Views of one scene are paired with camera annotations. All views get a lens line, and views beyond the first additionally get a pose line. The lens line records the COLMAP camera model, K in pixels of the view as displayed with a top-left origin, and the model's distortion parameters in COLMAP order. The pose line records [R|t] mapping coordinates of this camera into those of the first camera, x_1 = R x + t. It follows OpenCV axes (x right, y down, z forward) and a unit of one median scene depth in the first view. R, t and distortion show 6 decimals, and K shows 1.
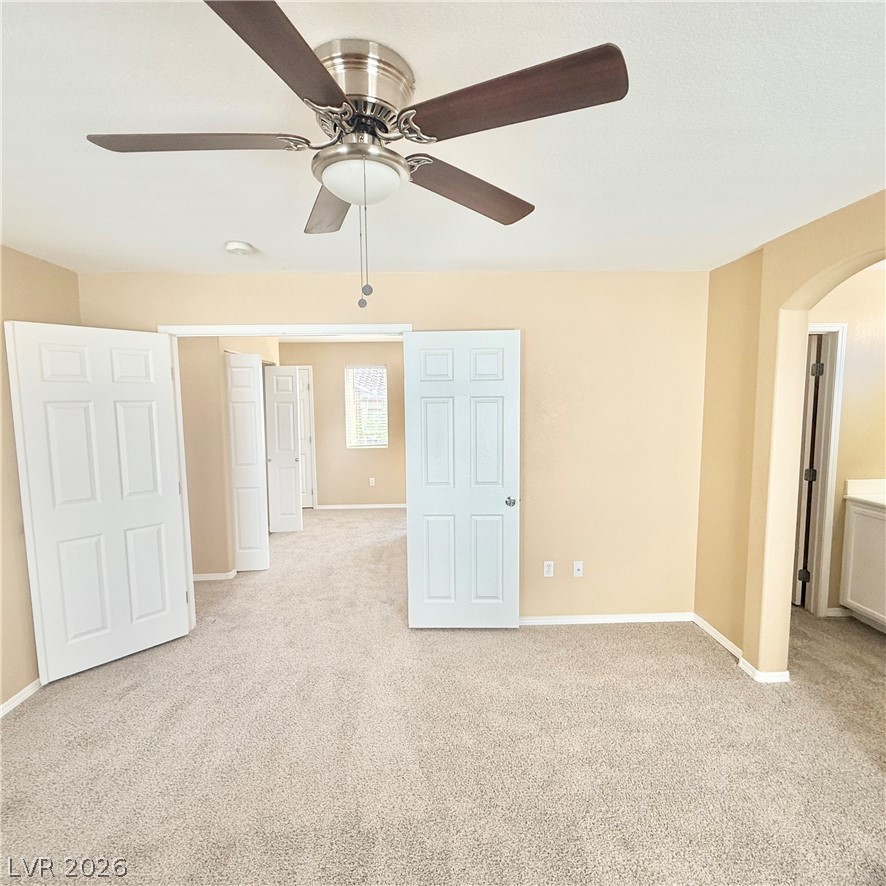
lens RADIAL K [[470.5, 0, 441.3], [0, 470.5, 443.3], [0, 0, 1]] dist [0.000009, 0.000291]
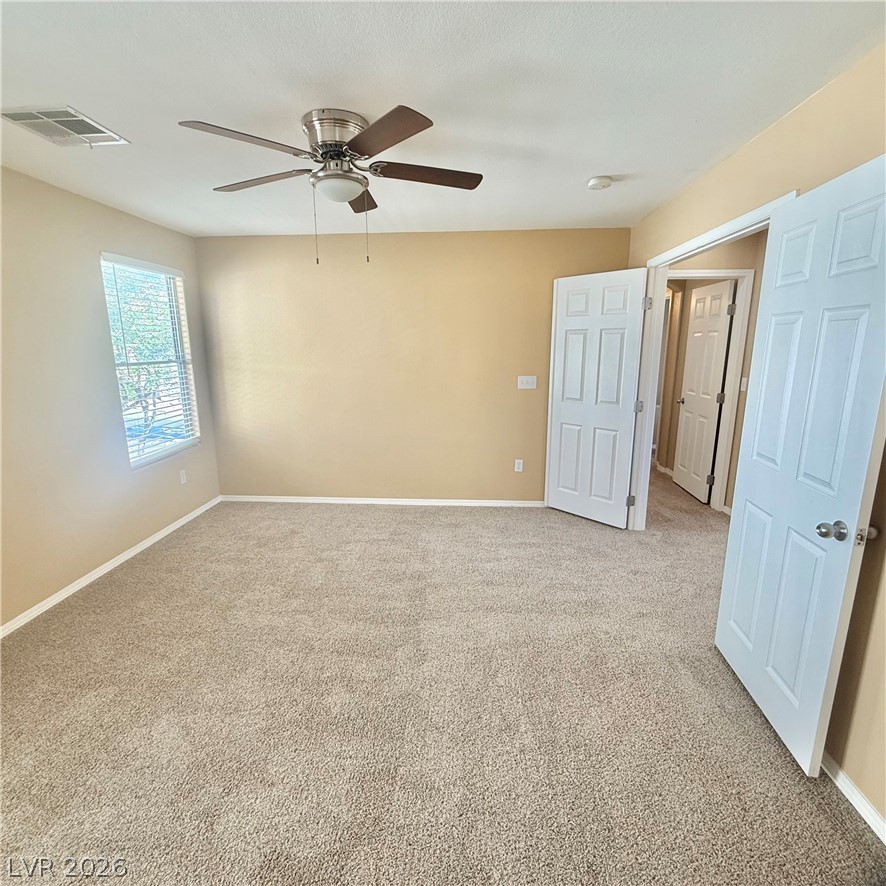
lens RADIAL K [[470.5, 0, 441.5], [0, 470.5, 446.0], [0, 0, 1]] dist [0.000009, 0.000291]
pose [[-0.103364, 0.222925, -0.969340, 0.678599], [-0.089353, 0.968539, 0.232269, -0.036798], [0.990622, 0.110622, -0.080193, 0.675227]]
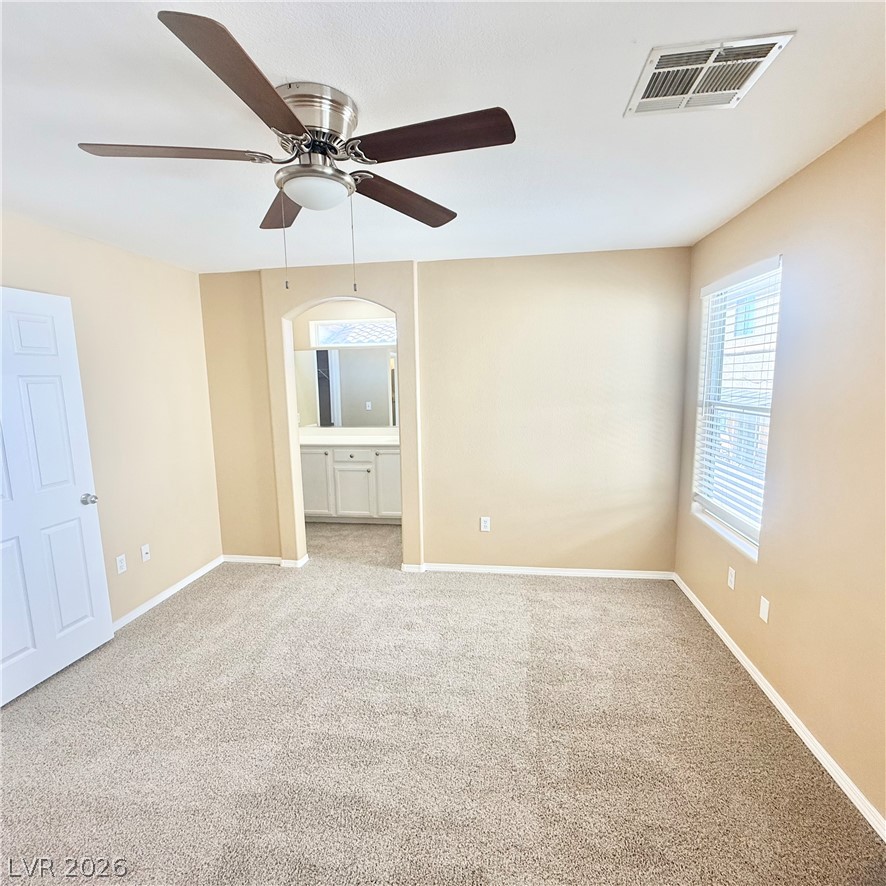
lens RADIAL K [[470.5, 0, 441.2], [0, 470.5, 444.2], [0, 0, 1]] dist [0.000009, 0.000291]
pose [[0.180887, -0.130403, 0.974821, -0.601285], [0.103011, 0.988231, 0.113082, -0.006036], [-0.978094, 0.079962, 0.192191, 0.213973]]
